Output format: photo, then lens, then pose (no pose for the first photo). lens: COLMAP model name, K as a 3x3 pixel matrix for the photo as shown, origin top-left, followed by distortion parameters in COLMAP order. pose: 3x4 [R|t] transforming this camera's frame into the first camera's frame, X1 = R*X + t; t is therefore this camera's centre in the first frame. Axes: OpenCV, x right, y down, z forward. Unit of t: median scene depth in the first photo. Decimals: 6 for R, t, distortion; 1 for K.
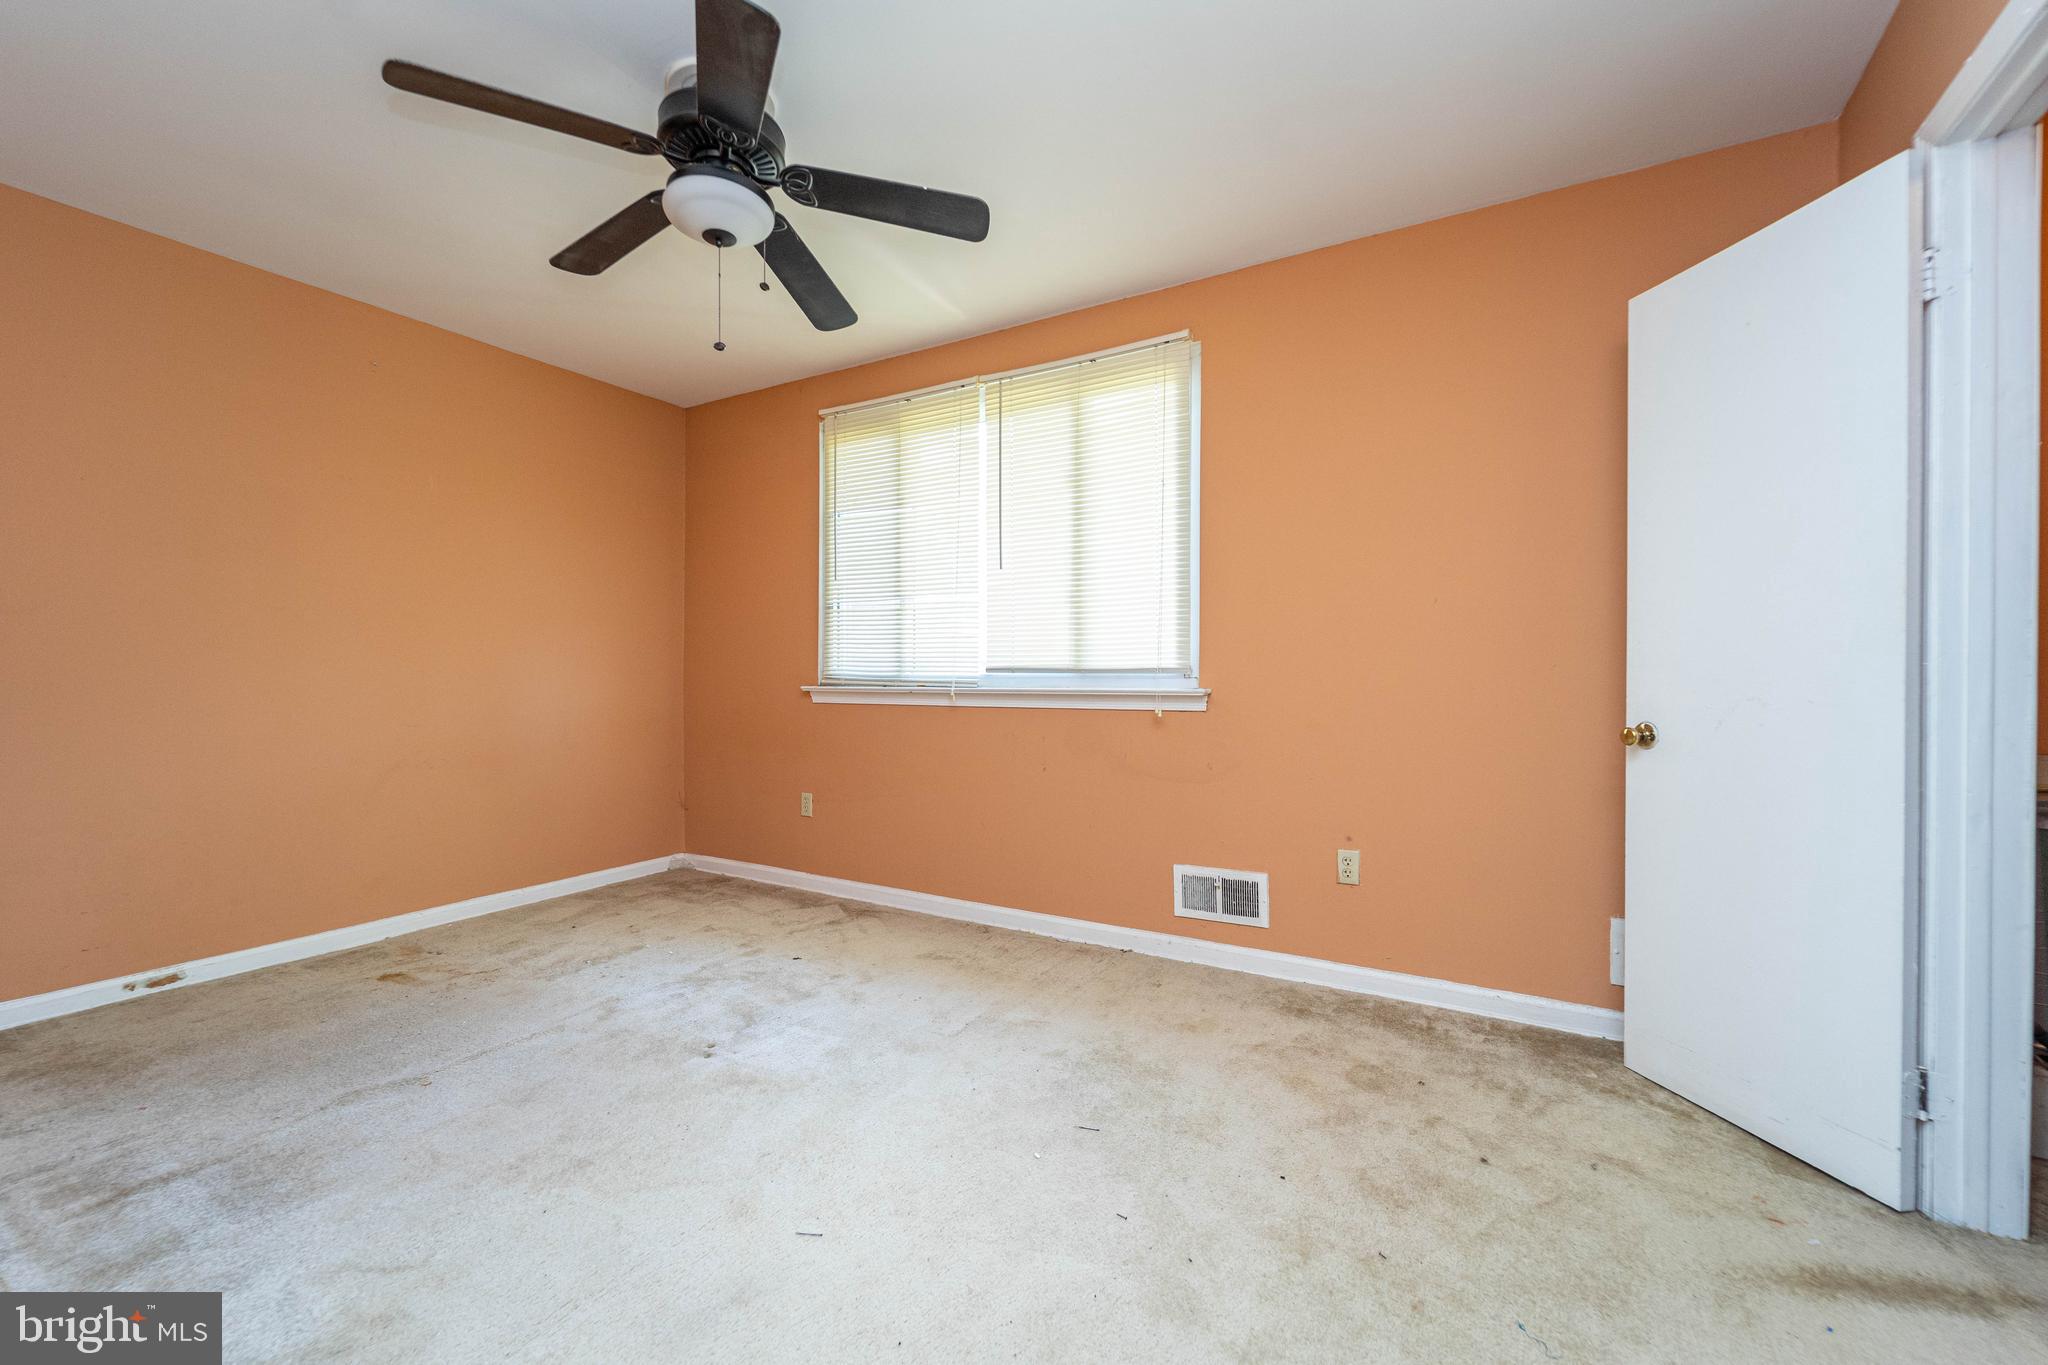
lens RADIAL K [[796.6, 0, 1094.9], [0, 796.6, 682.4], [0, 0, 1]] dist [-0.000038, 0.000010]
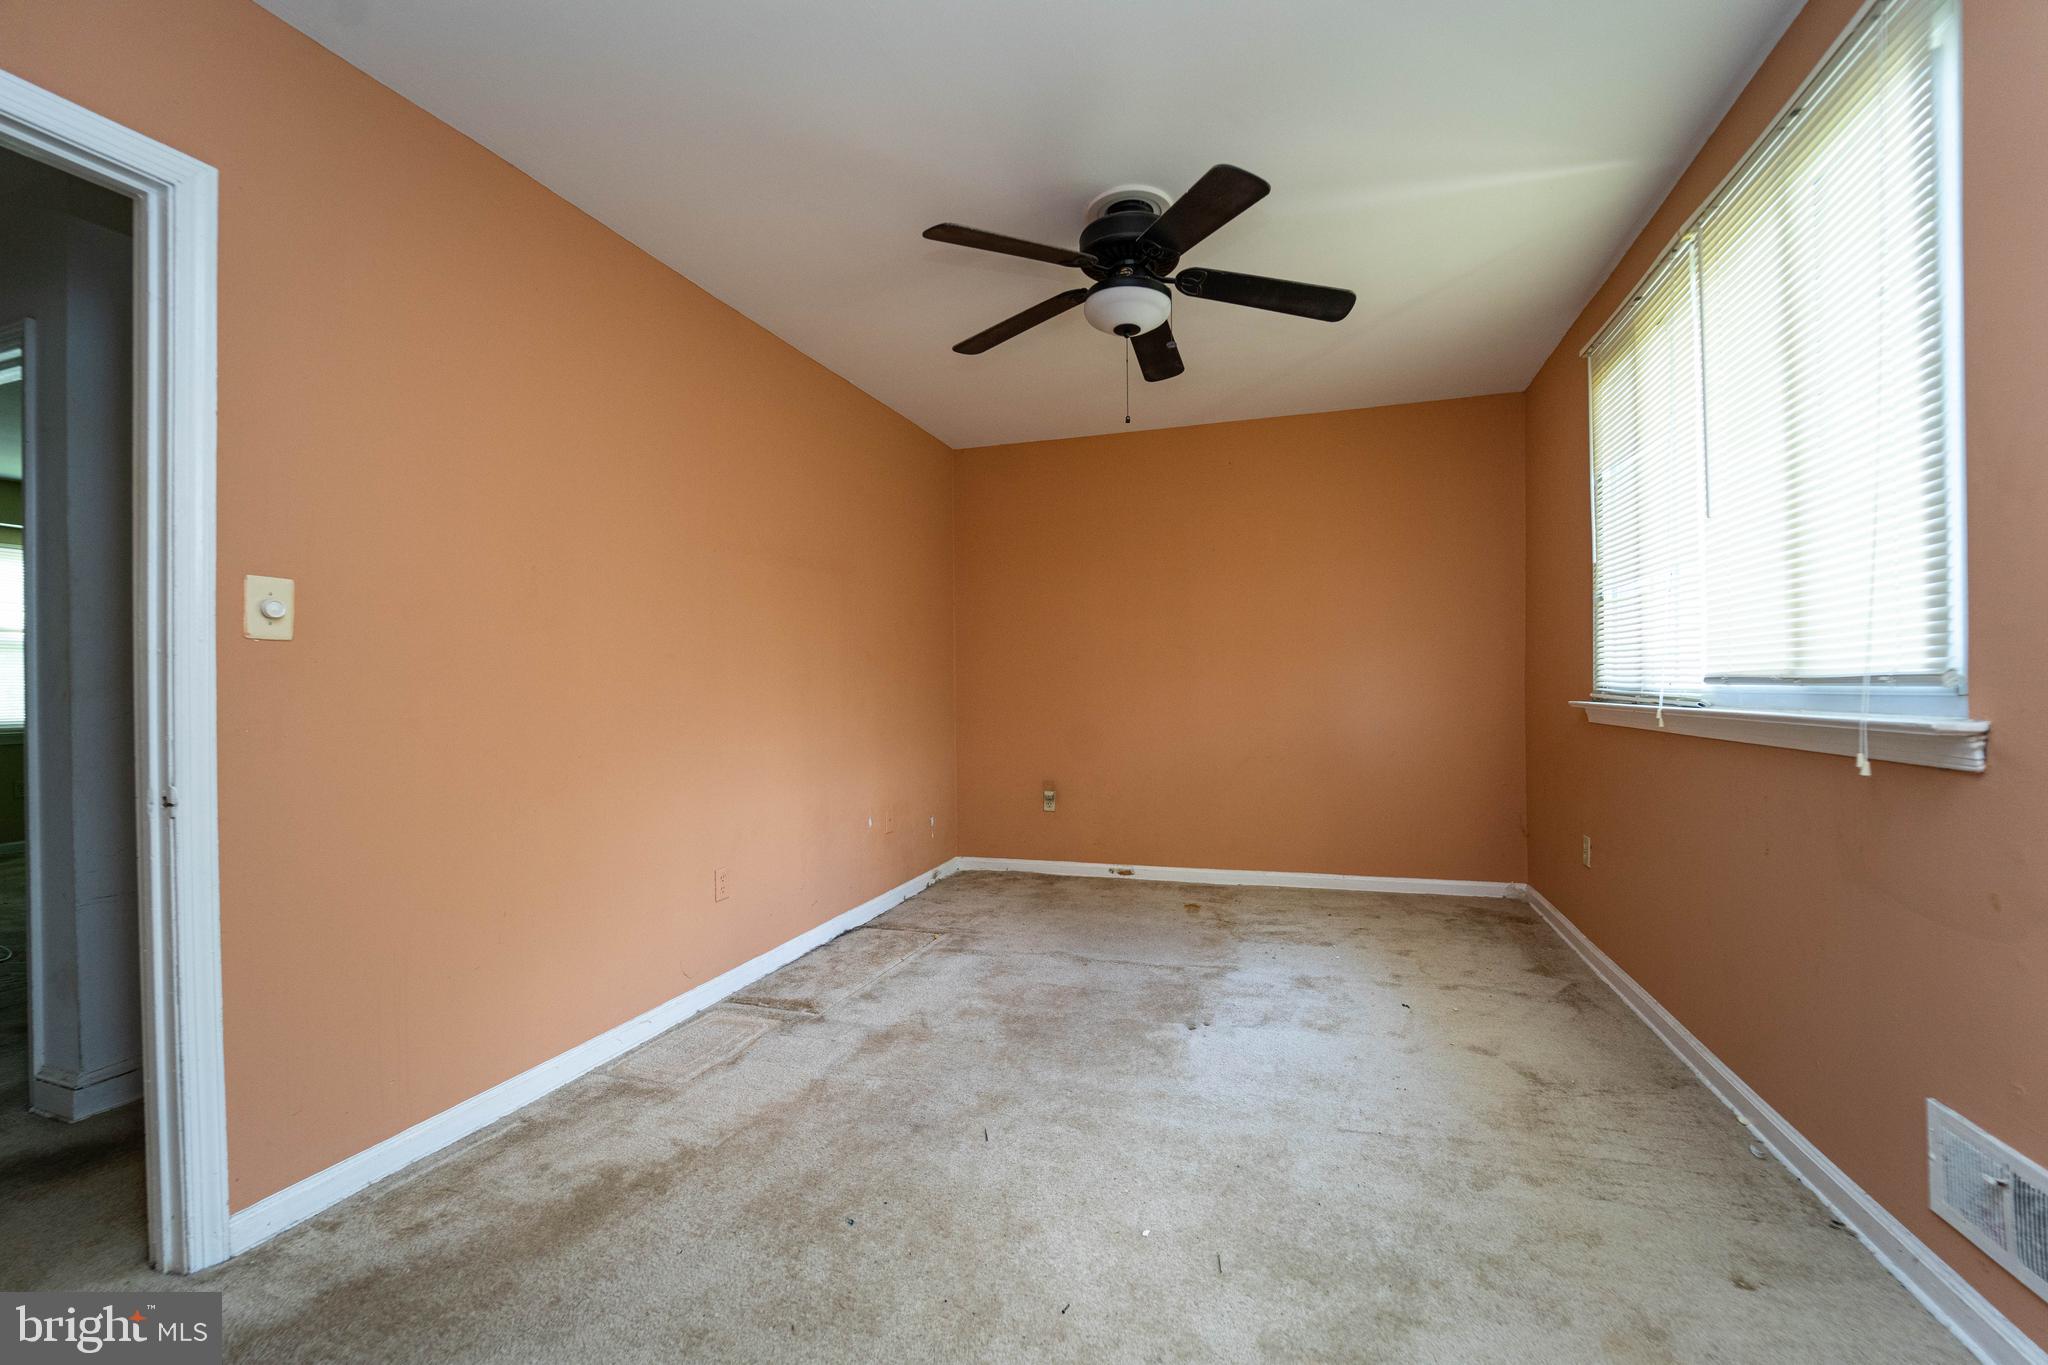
lens RADIAL K [[862.6, 0, 1040.1], [0, 862.6, 681.5], [0, 0, 1]] dist [-0.003930, -0.000717]
pose [[0.186100, -0.009094, -0.982489, 0.520250], [0.002476, 0.999958, -0.008787, -0.011711], [0.982528, -0.000797, 0.186115, 0.423689]]
